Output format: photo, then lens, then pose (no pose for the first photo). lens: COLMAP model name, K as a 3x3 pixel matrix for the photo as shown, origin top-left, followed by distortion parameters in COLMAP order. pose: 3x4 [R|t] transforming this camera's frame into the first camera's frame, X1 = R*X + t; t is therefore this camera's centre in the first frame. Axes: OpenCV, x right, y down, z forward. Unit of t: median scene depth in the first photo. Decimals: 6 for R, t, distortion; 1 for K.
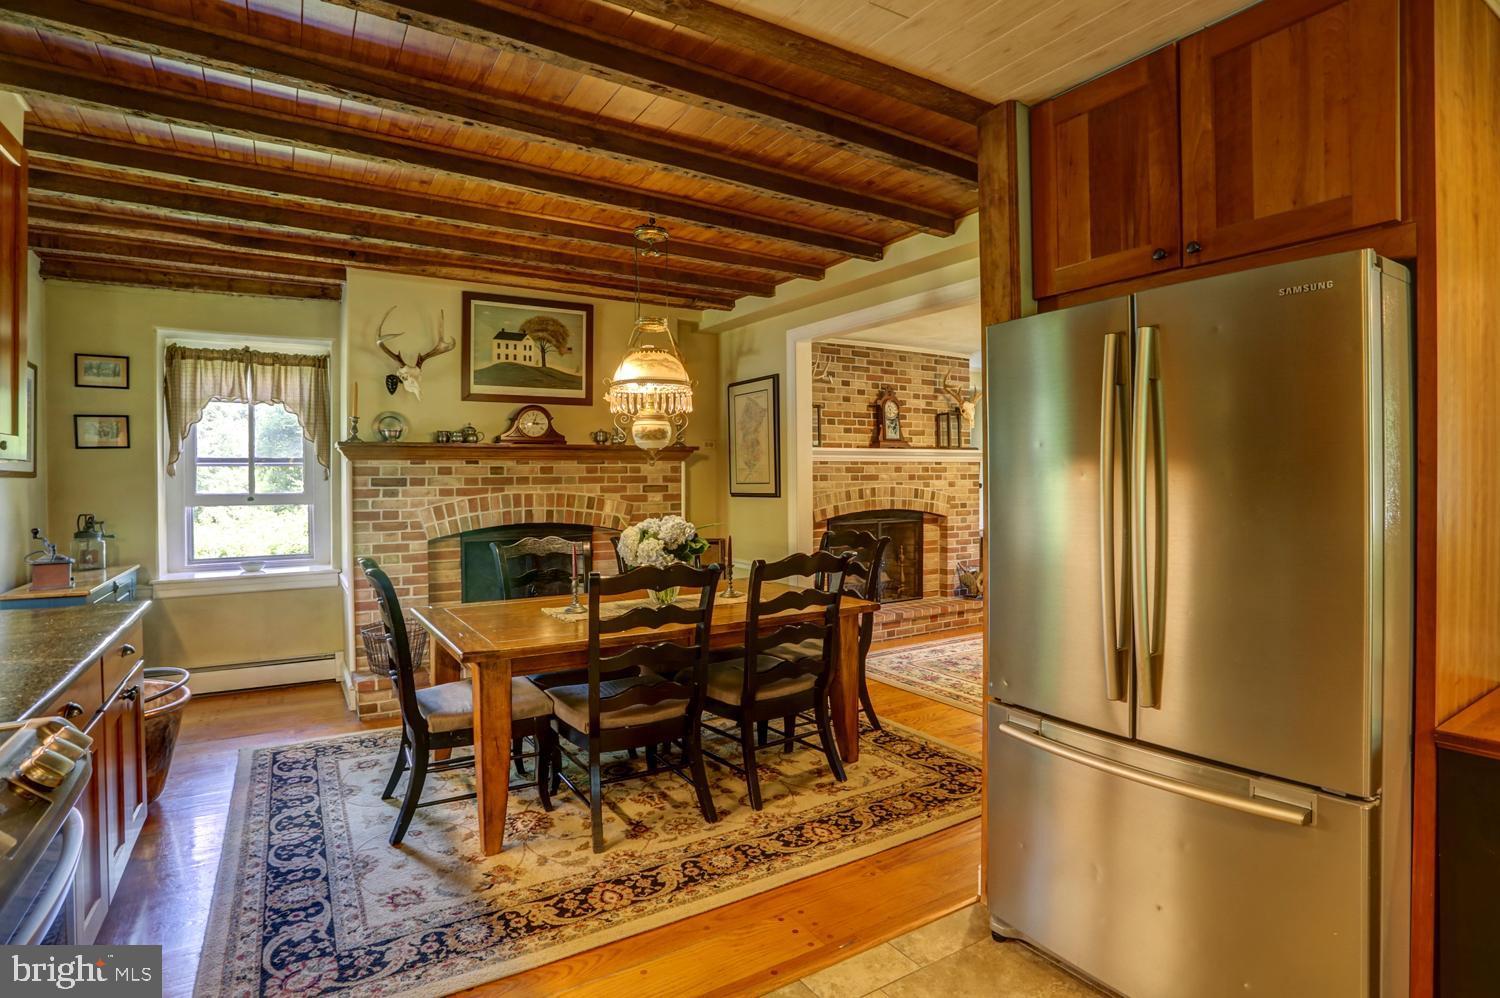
lens RADIAL K [[752.6, 0, 782.8], [0, 752.6, 472.1], [0, 0, 1]] dist [-0.052099, 0.013956]
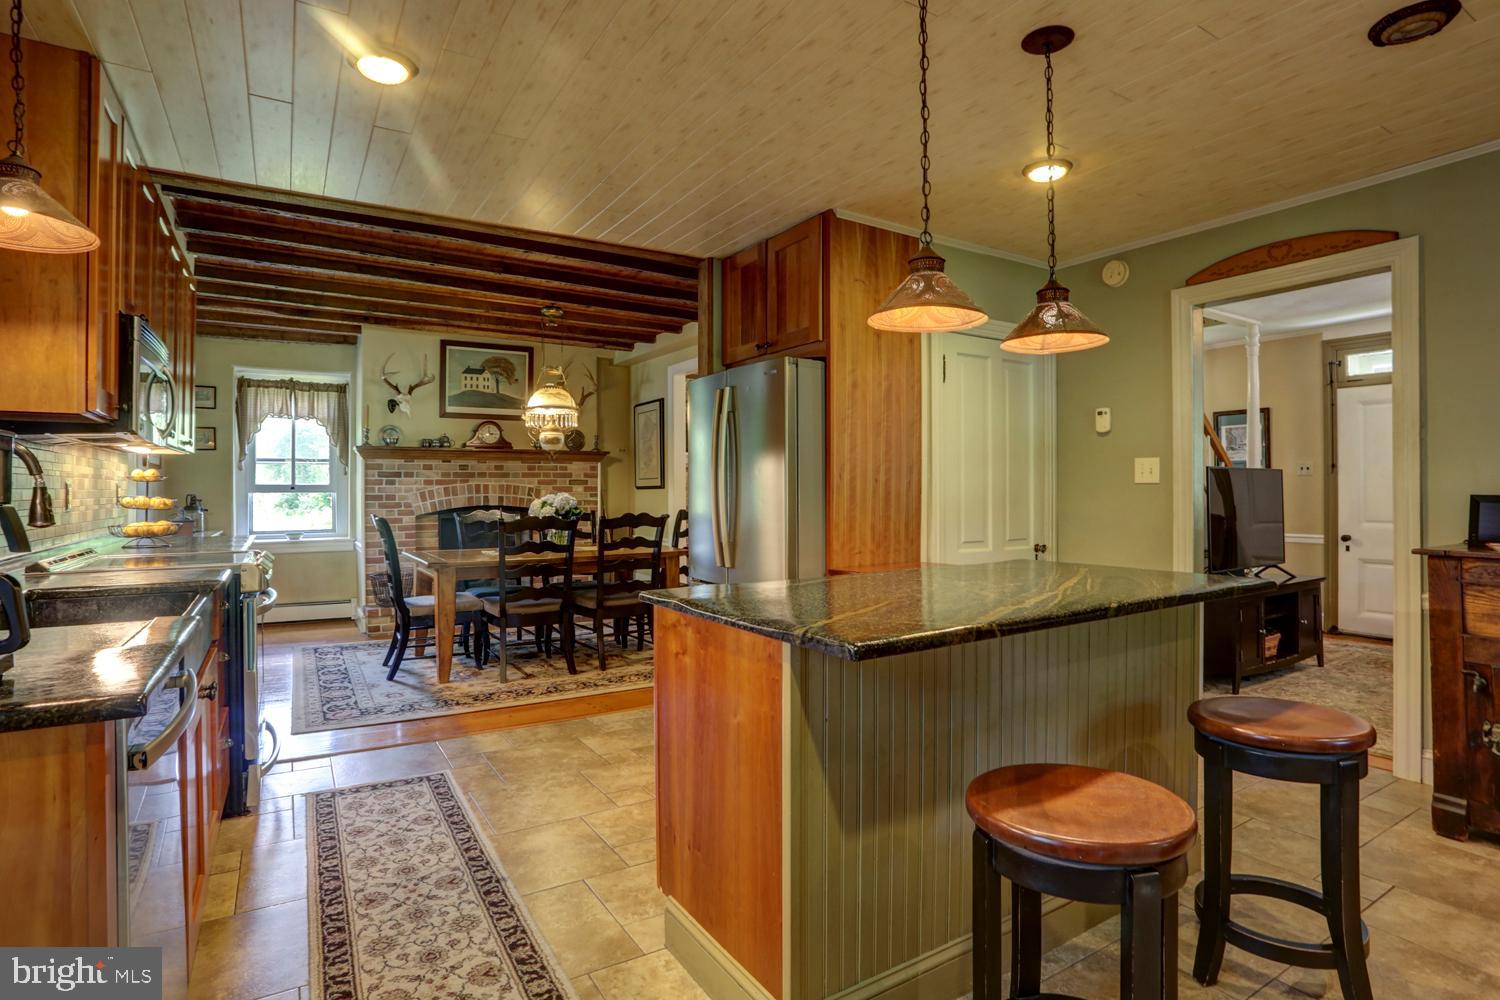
lens RADIAL K [[786.6, 0, 710.7], [0, 786.6, 491.0], [0, 0, 1]] dist [-0.034741, 0.002049]
pose [[0.995147, 0.009575, -0.097931, 0.219986], [-0.009006, 0.999940, 0.006250, 0.028301], [0.097985, -0.005338, 0.995174, -0.412576]]
